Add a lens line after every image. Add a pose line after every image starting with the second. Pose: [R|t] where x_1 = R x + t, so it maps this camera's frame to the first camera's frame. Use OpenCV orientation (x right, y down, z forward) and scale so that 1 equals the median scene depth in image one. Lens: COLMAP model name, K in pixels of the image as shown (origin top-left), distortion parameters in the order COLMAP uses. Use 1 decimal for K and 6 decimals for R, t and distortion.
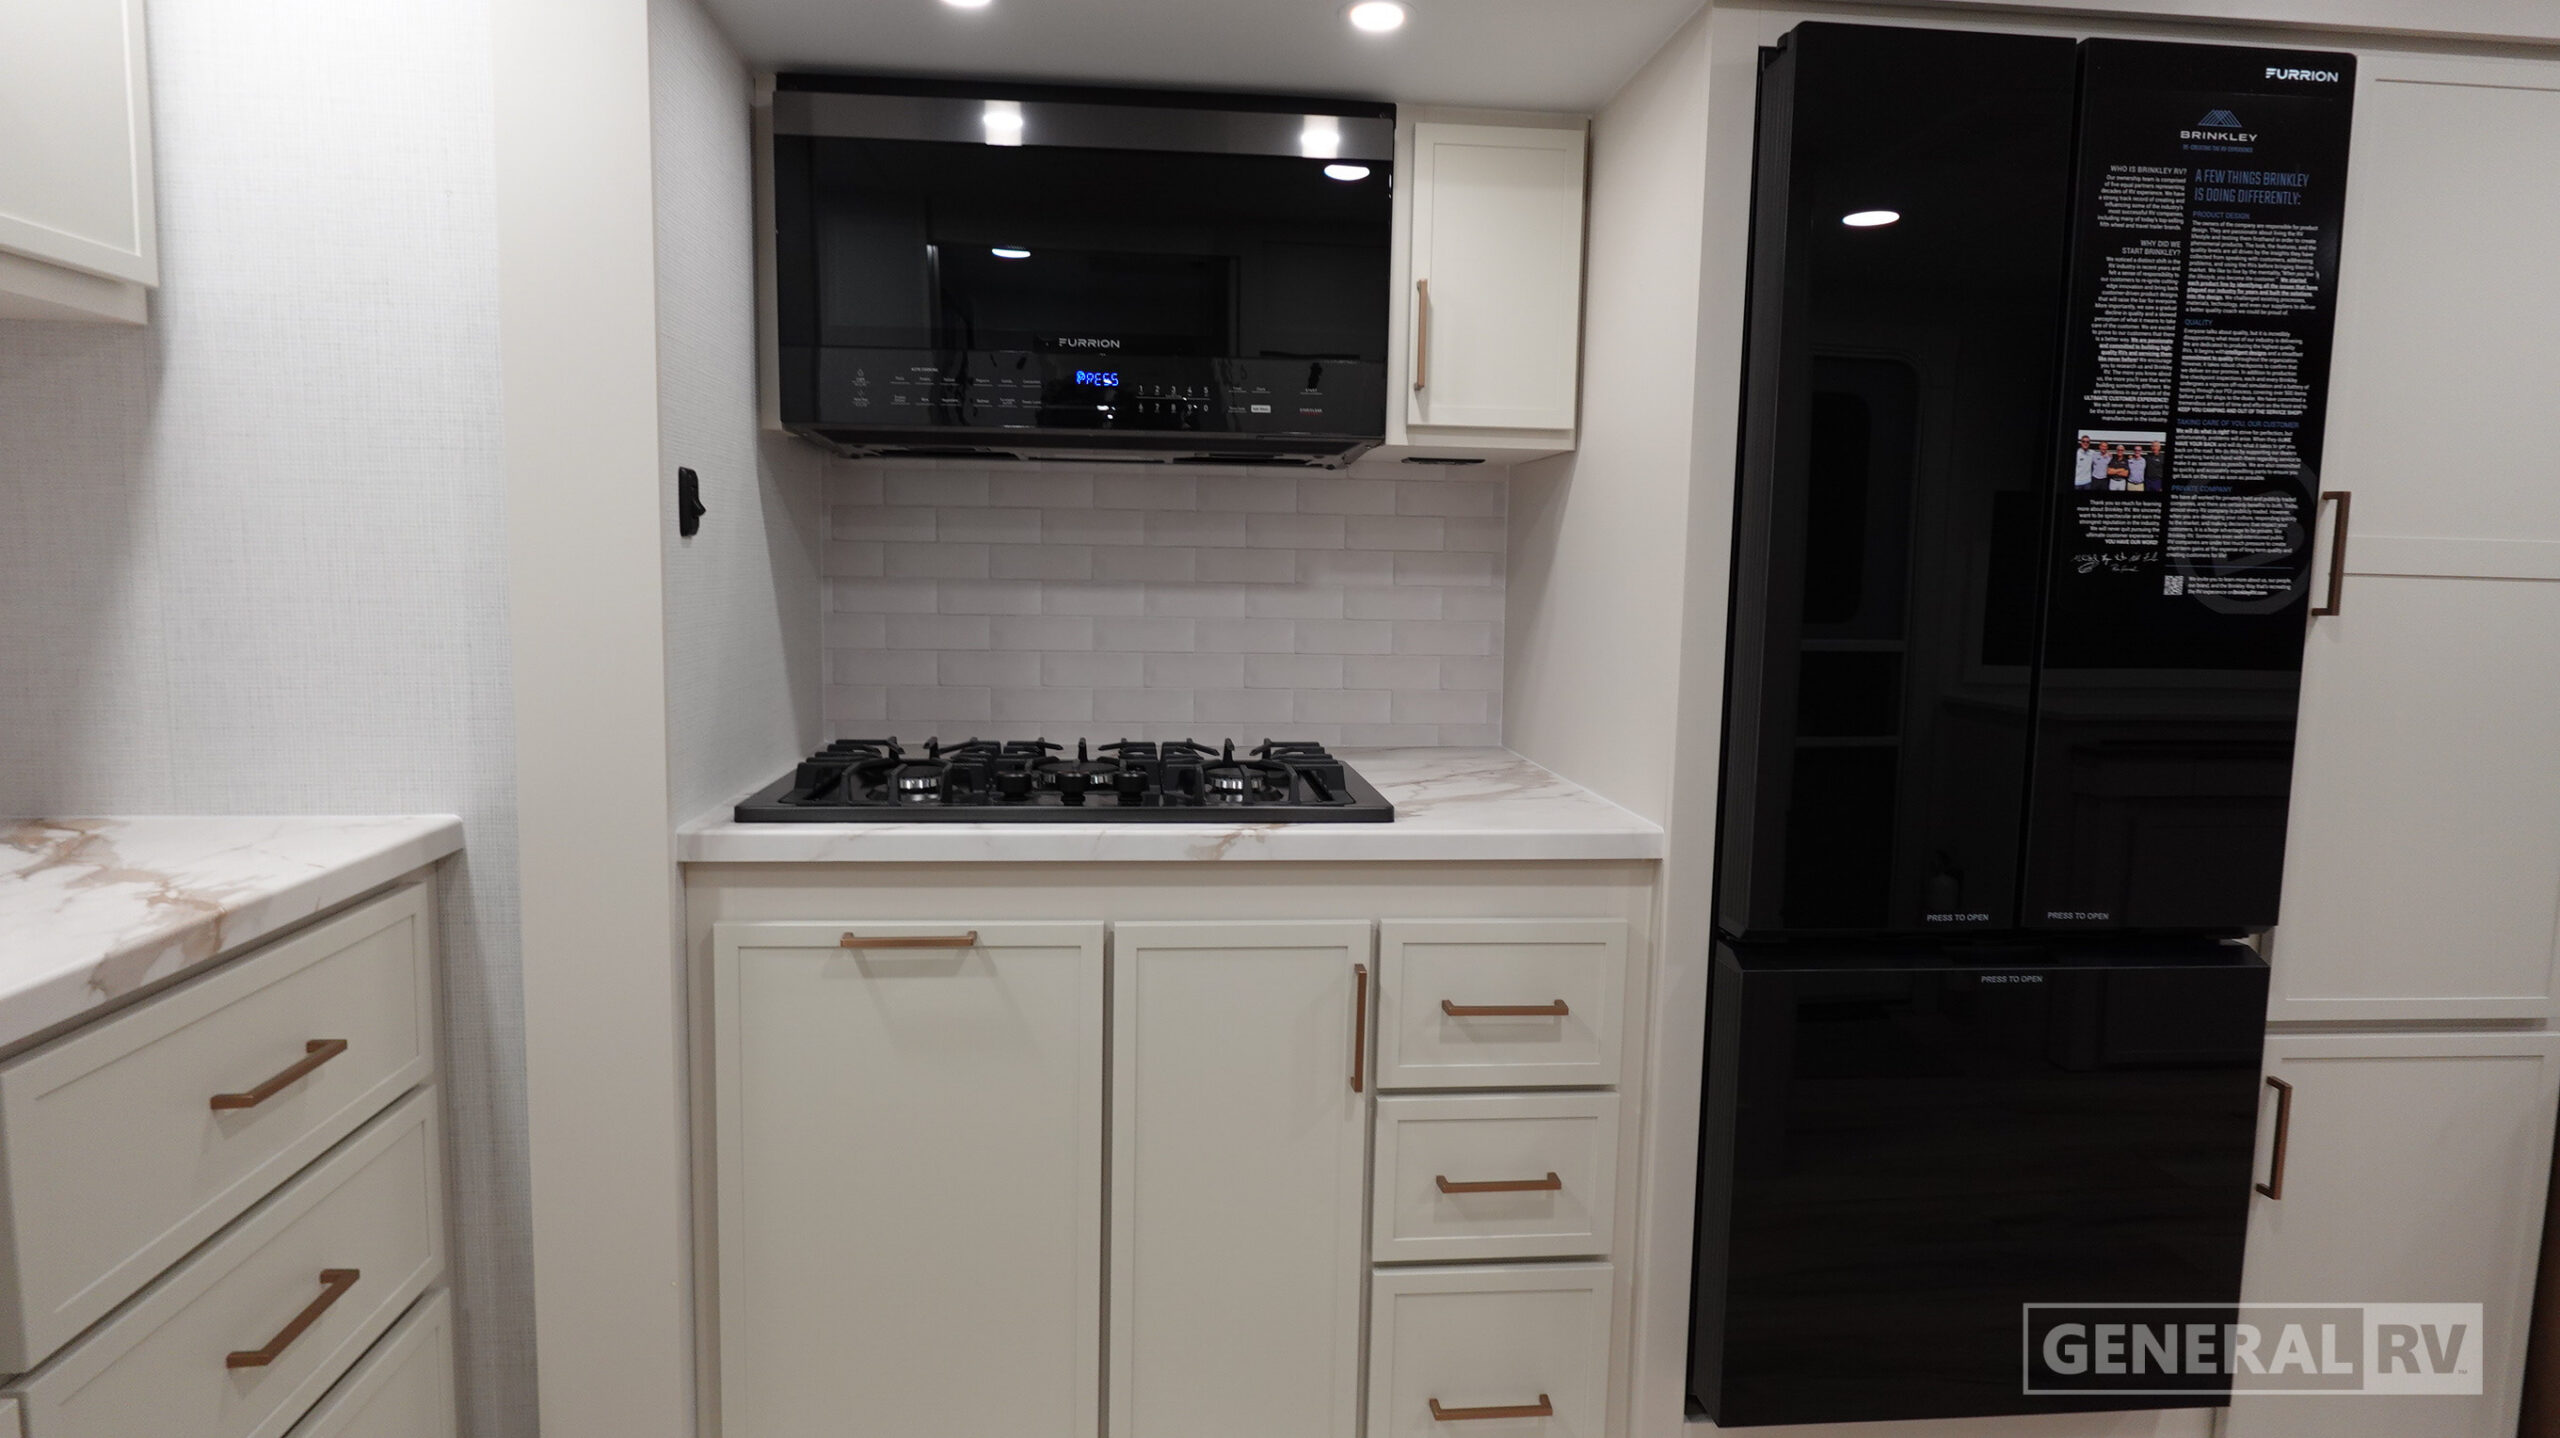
lens RADIAL K [[1450.8, 0, 1283.3], [0, 1450.8, 718.9], [0, 0, 1]] dist [-0.000729, 0.002120]
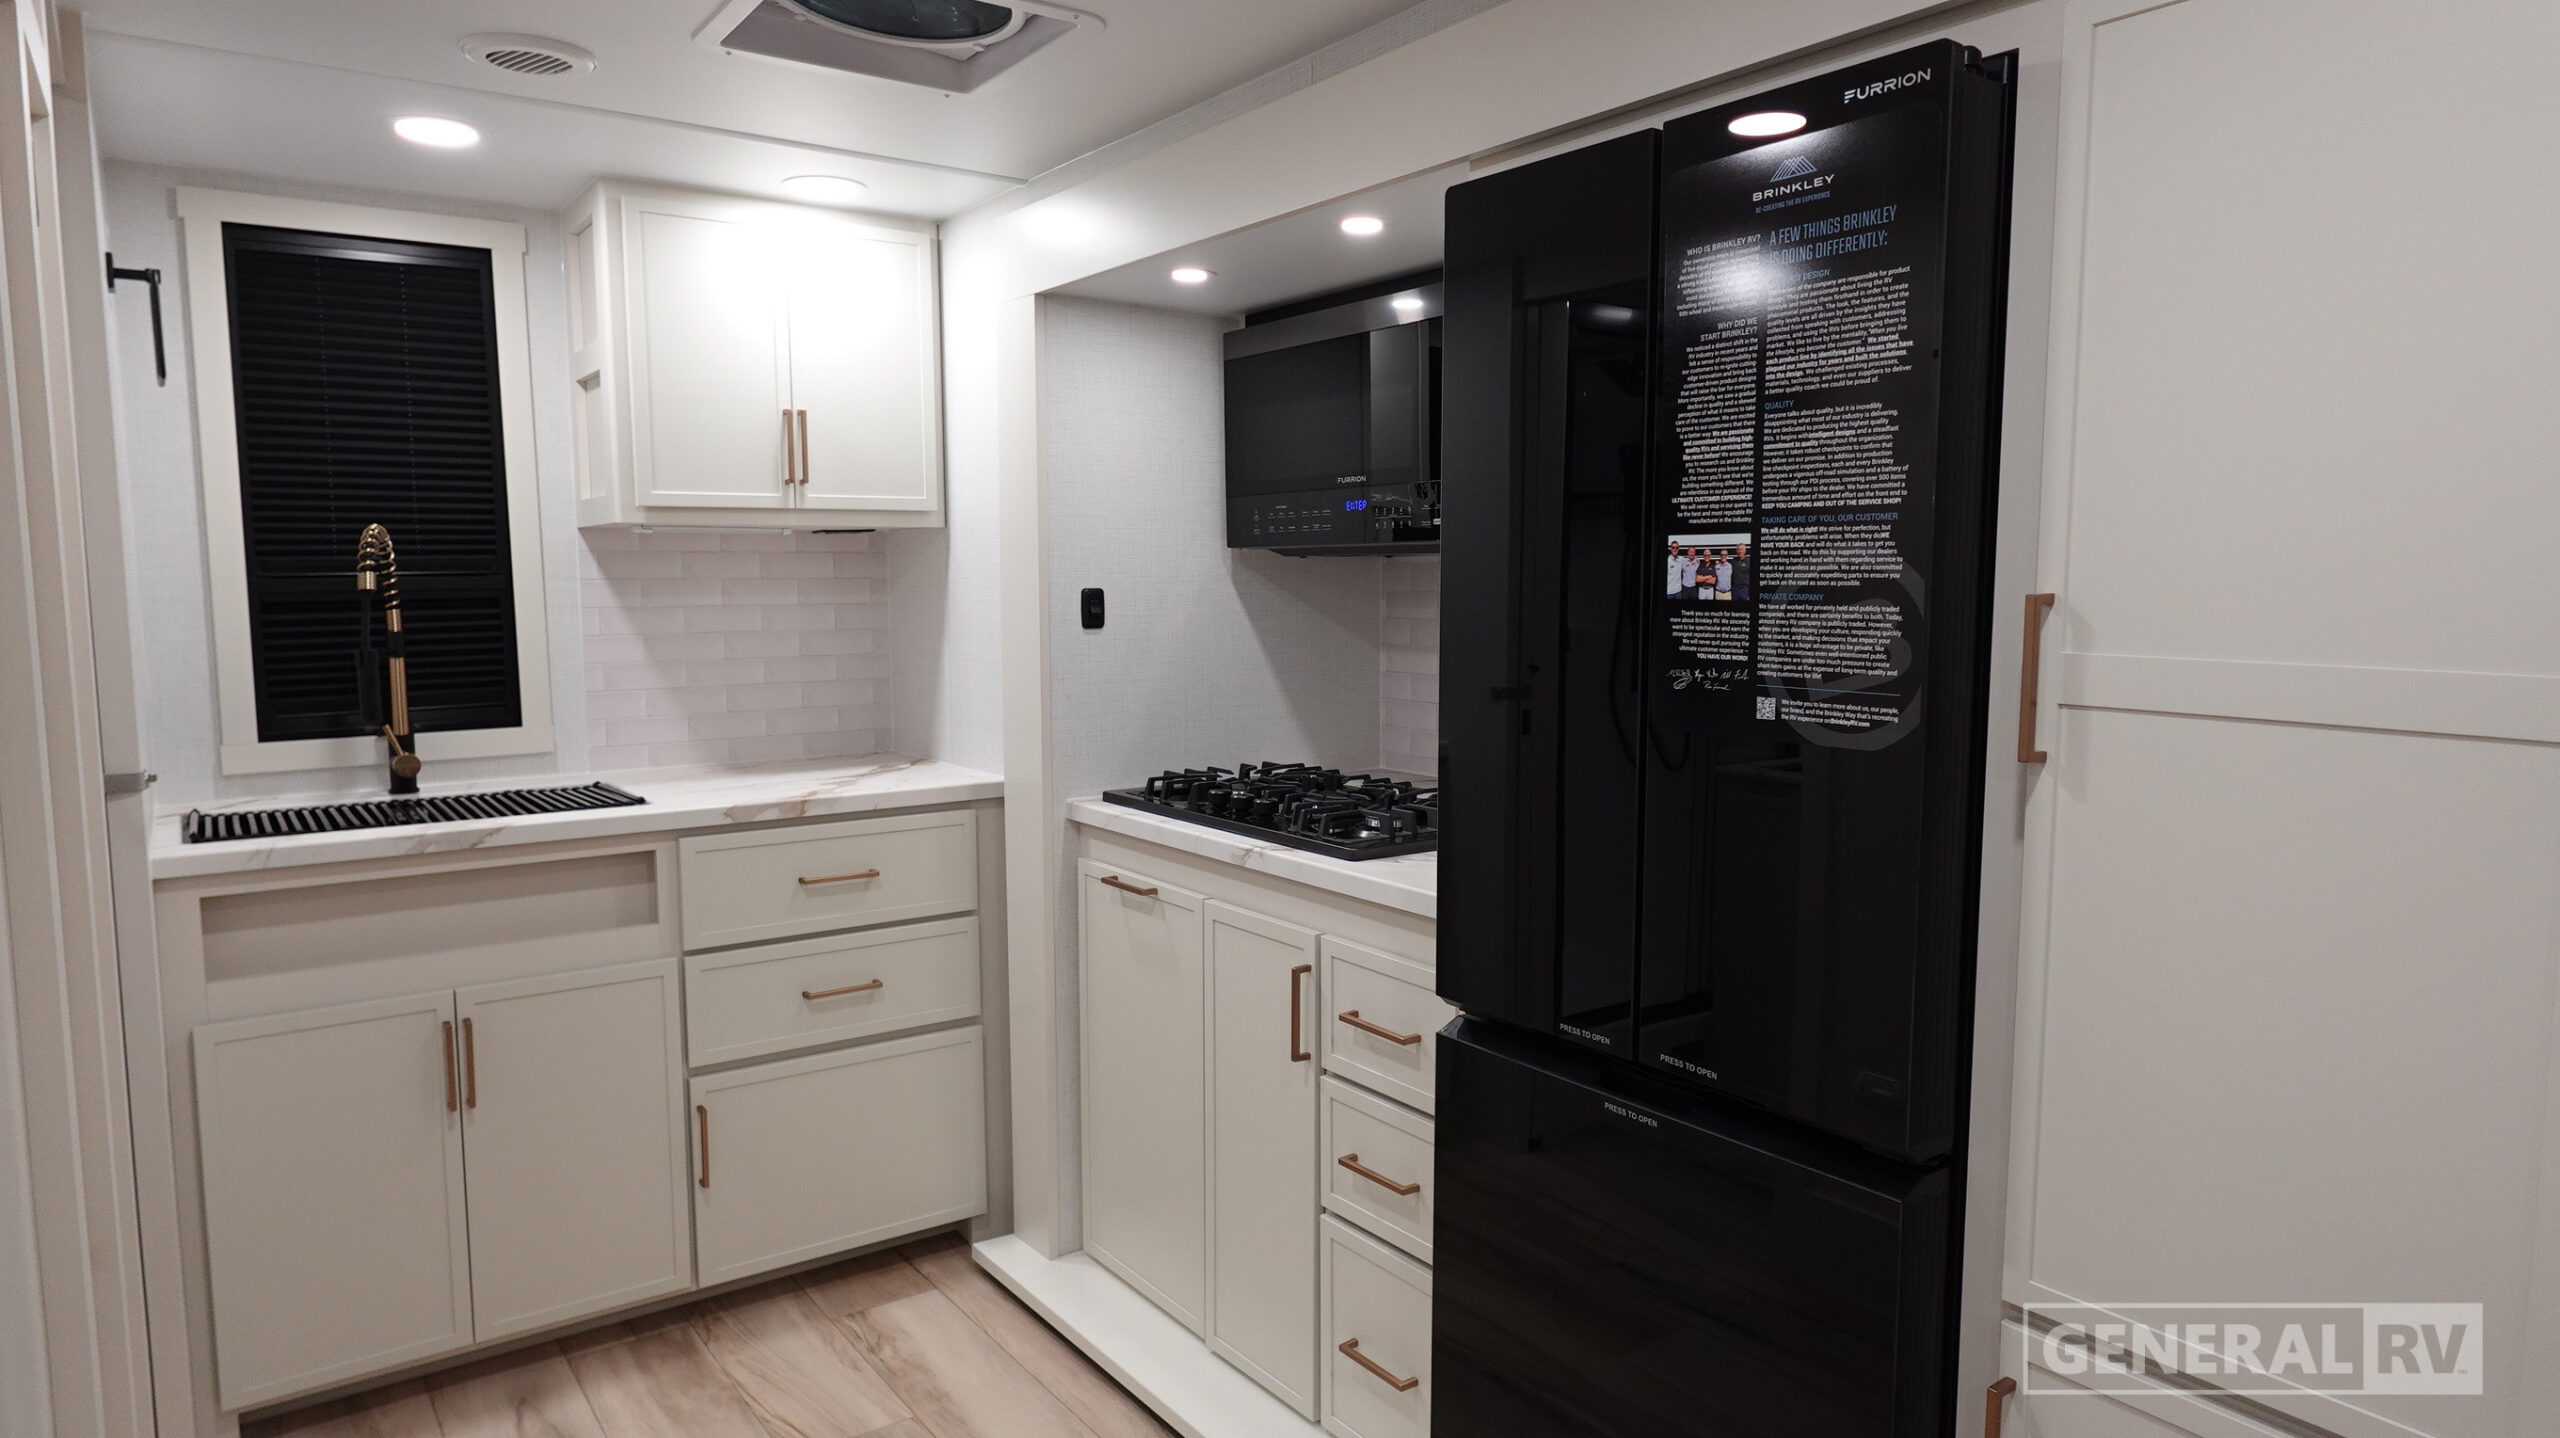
lens RADIAL K [[1534.6, 0, 1280.0], [0, 1534.6, 719.0], [0, 0, 1]] dist [-0.000316, 0.001210]
pose [[0.501989, 0.064333, -0.862478, 1.269065], [-0.080249, 0.996392, 0.027615, -0.088716], [0.861143, 0.055351, 0.505340, 0.294445]]
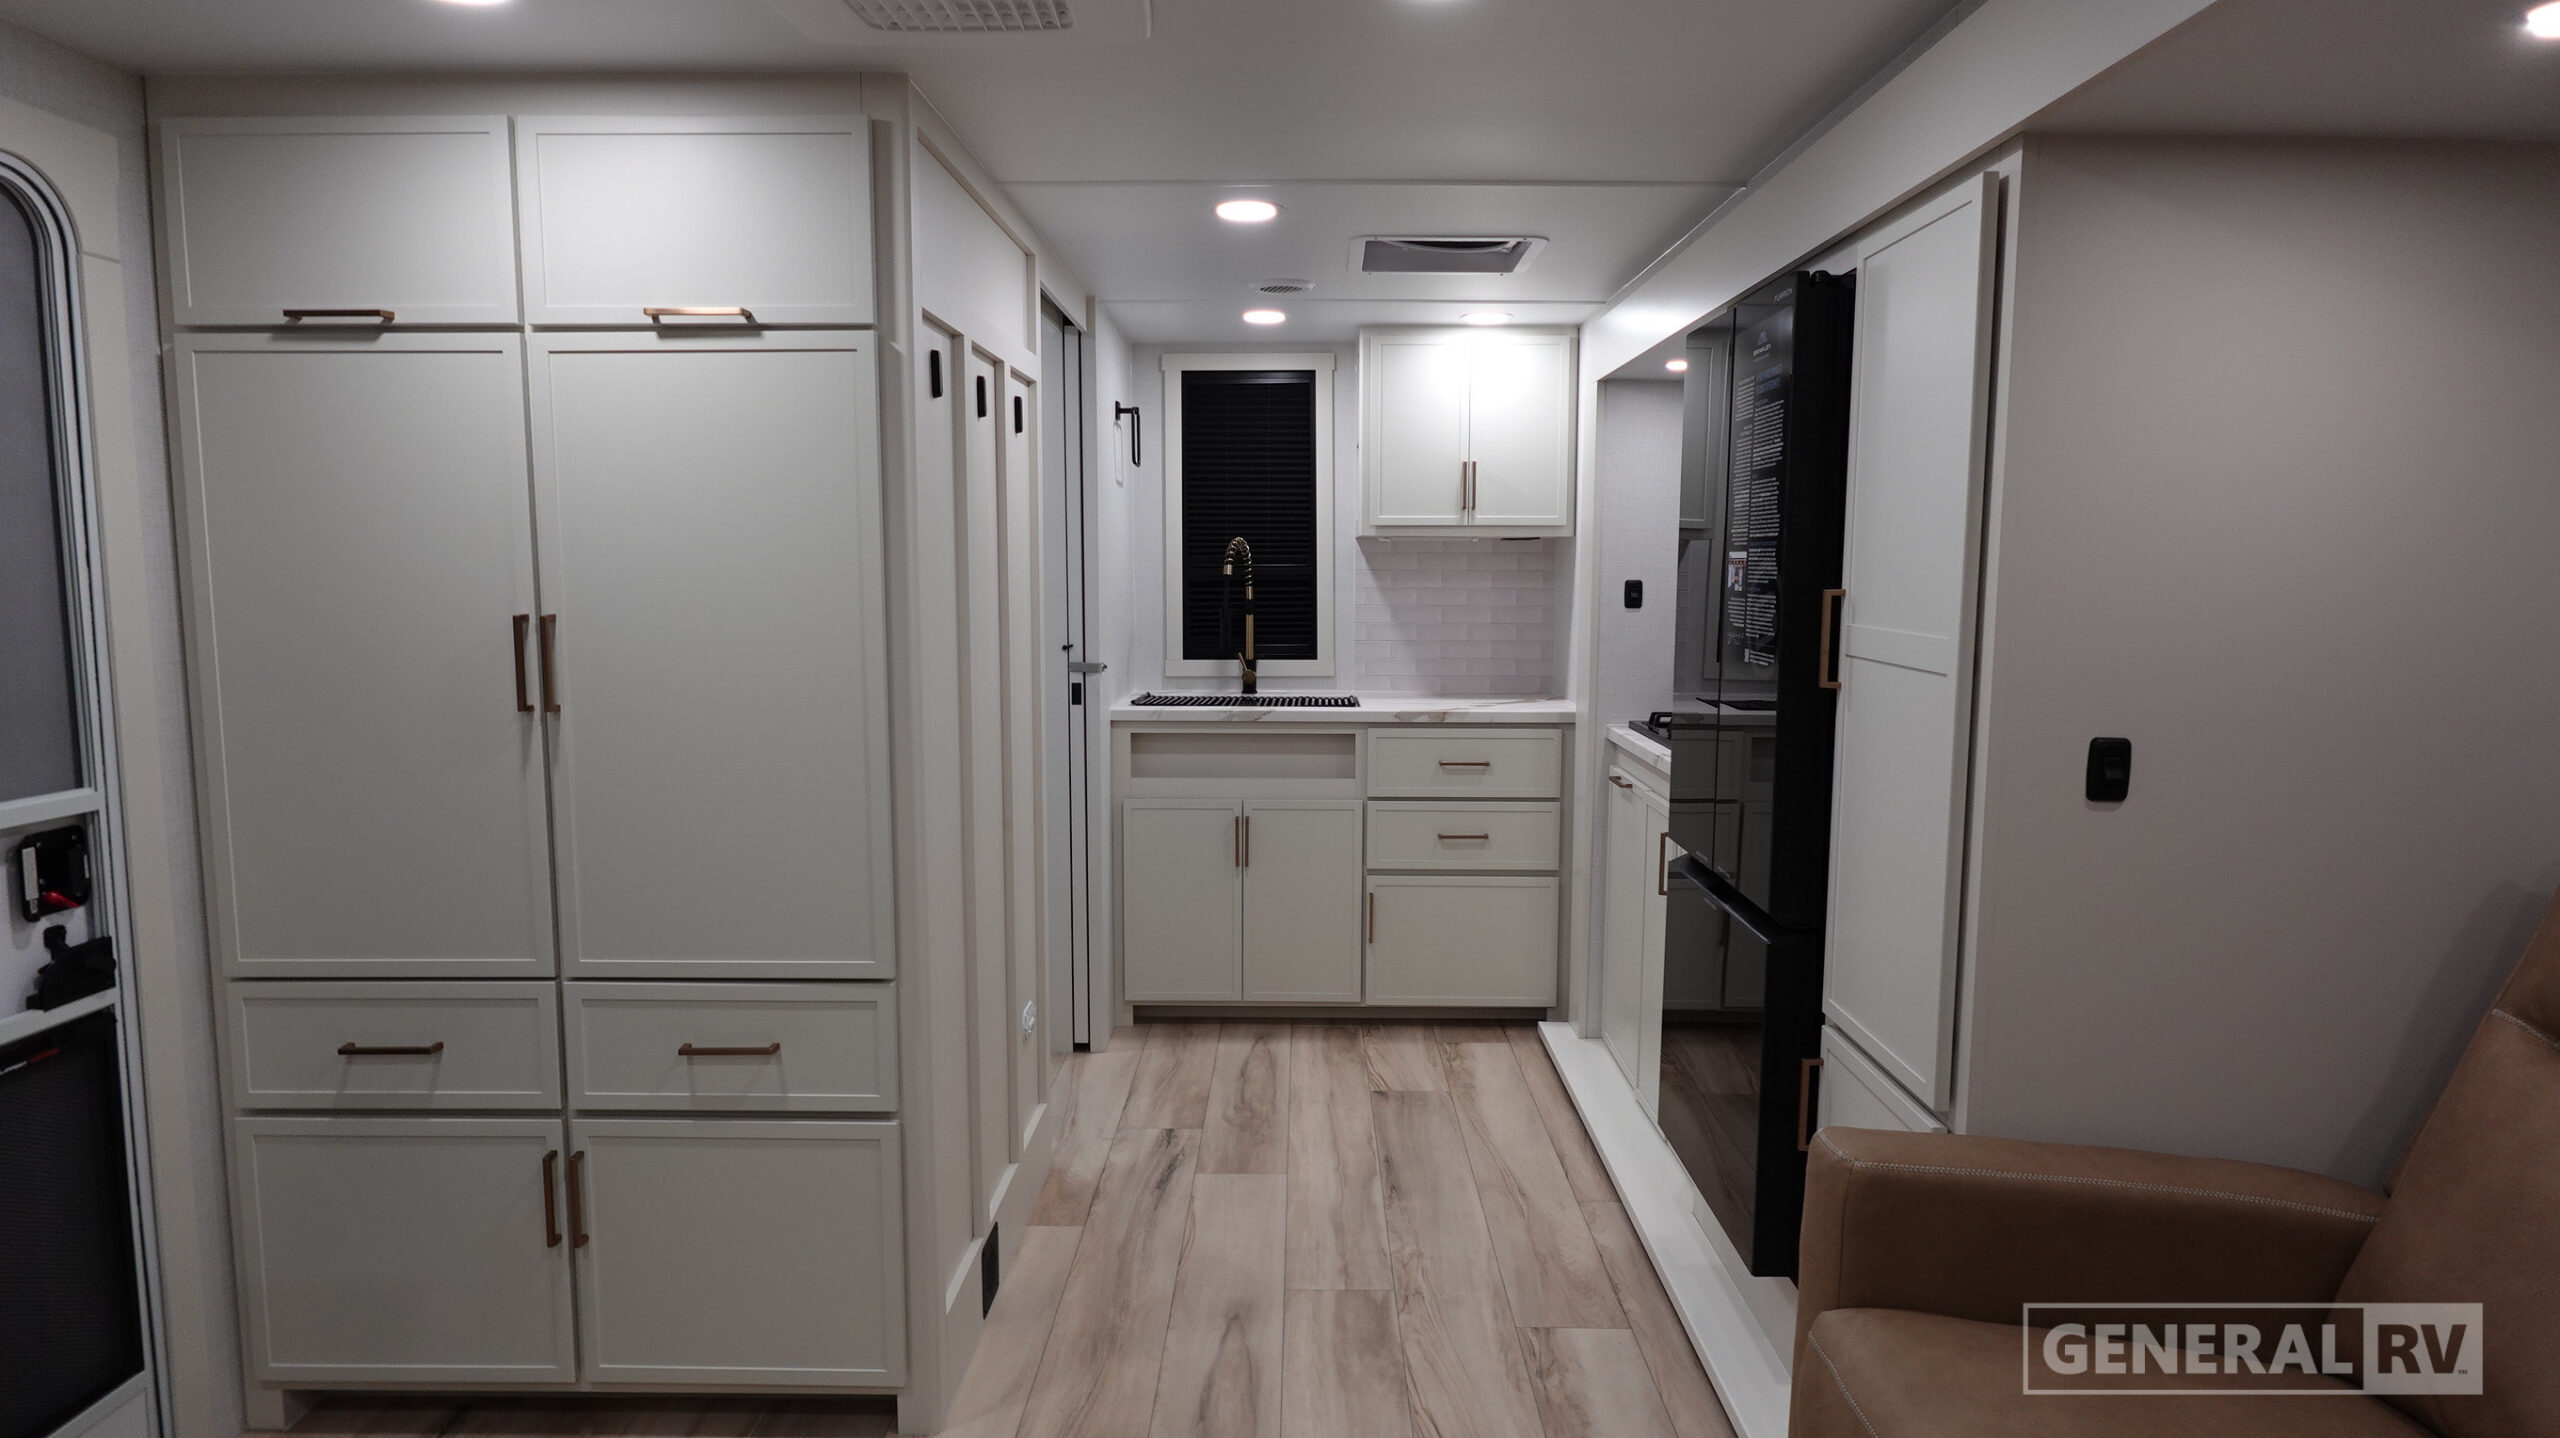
lens RADIAL K [[1477.0, 0, 1285.6], [0, 1477.0, 714.6], [0, 0, 1]] dist [-0.002800, -0.000078]
pose [[-0.110821, 0.085456, -0.990160, 2.162926], [-0.111797, 0.988901, 0.097860, -0.128029], [0.987532, 0.121542, -0.100037, 0.706123]]
